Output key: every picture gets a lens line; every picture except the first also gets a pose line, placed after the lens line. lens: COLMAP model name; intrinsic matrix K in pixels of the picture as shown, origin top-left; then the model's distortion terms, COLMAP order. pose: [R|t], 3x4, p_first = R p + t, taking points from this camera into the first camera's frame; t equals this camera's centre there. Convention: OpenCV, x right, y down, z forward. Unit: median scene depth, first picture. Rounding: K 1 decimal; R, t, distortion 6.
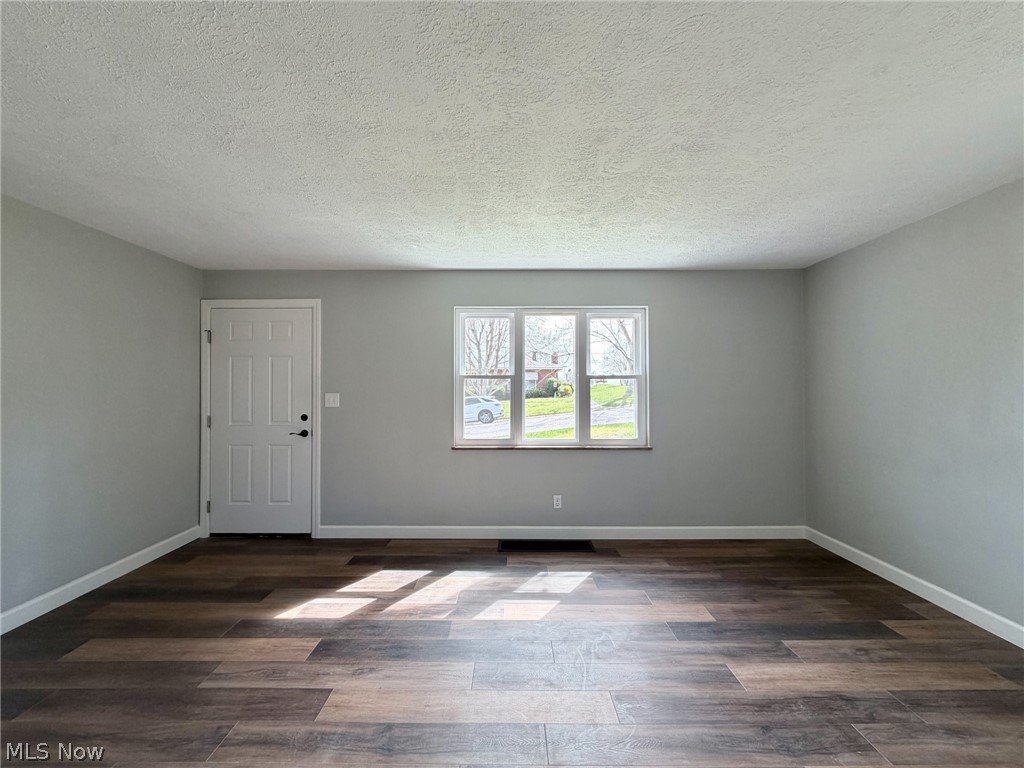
lens RADIAL K [[407.7, 0, 512.0], [0, 407.7, 384.0], [0, 0, 1]] dist [-0.000149, 0.000014]
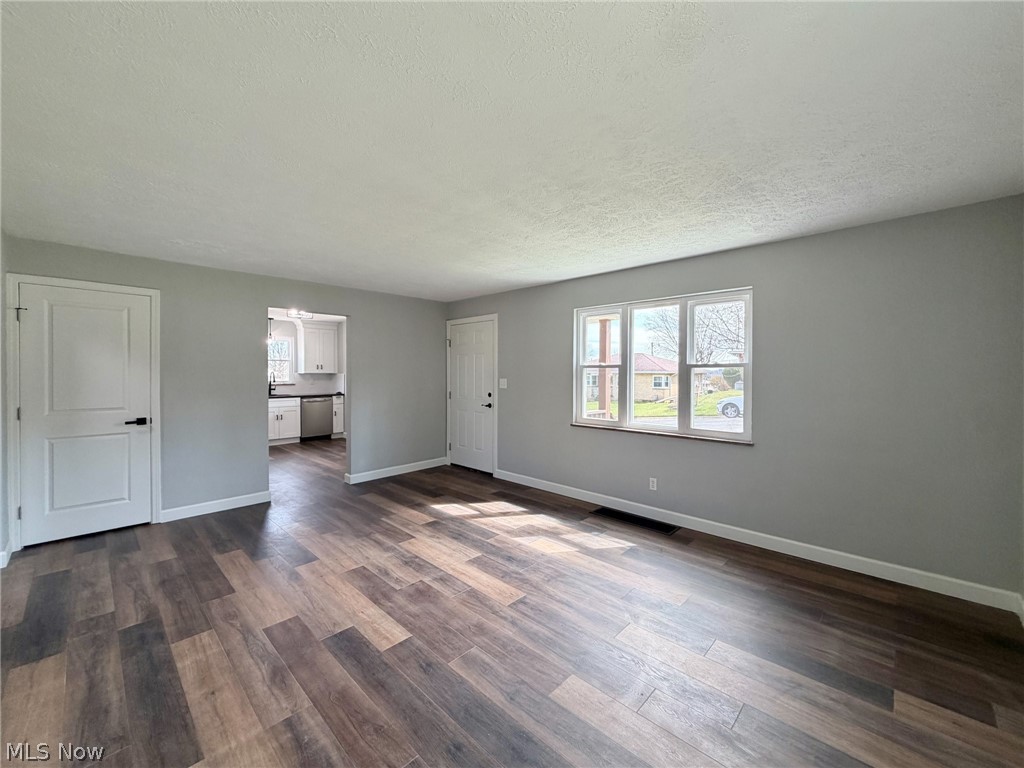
lens RADIAL K [[411.2, 0, 507.8], [0, 411.2, 377.0], [0, 0, 1]] dist [-0.000083, 0.000429]
pose [[0.719523, 0.010993, -0.694382, 0.663587], [0.003498, 0.999805, 0.019453, -0.012853], [0.694460, -0.016426, 0.719344, -0.029767]]
